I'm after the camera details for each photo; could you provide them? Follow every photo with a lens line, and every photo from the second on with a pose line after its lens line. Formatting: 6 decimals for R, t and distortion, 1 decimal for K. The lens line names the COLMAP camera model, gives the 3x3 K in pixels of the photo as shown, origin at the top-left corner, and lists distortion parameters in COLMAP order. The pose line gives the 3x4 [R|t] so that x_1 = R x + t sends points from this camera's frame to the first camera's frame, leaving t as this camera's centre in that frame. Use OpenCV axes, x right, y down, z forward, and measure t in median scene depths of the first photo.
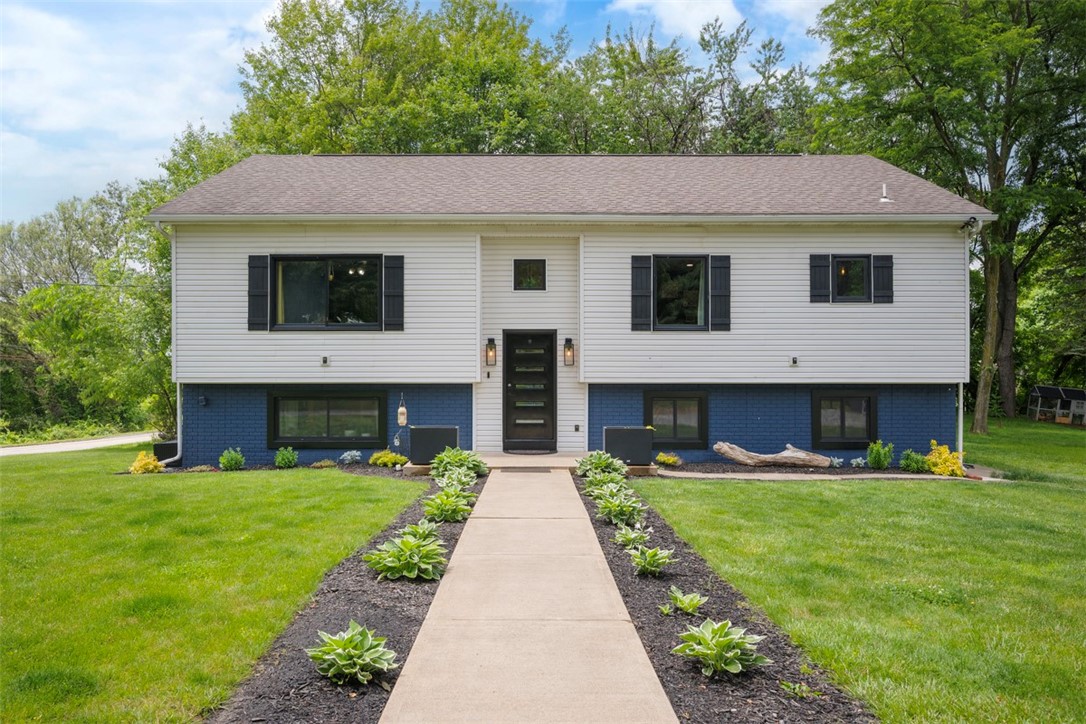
lens RADIAL K [[743.4, 0, 539.6], [0, 743.4, 364.0], [0, 0, 1]] dist [0.001229, 0.000296]
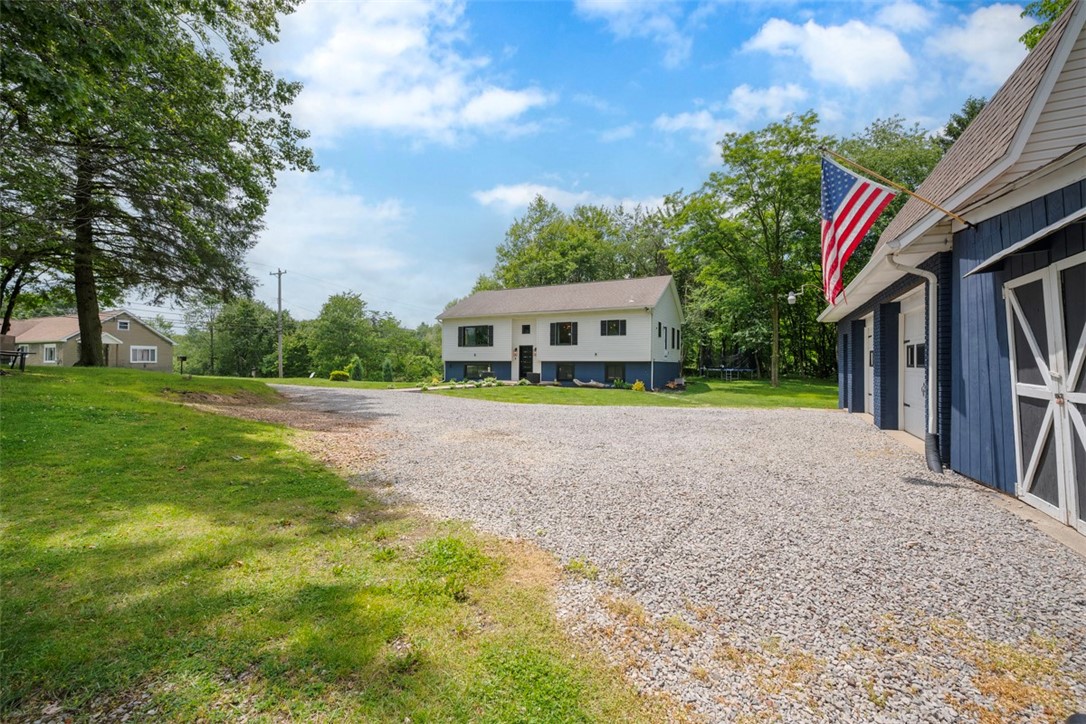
lens RADIAL K [[453.9, 0, 541.9], [0, 453.9, 363.6], [0, 0, 1]] dist [0.000653, 0.000017]
pose [[0.890489, 0.003344, -0.454993, 1.020095], [-0.003375, 0.999994, 0.000744, 0.035956], [0.454992, 0.000874, 0.890495, -0.842939]]
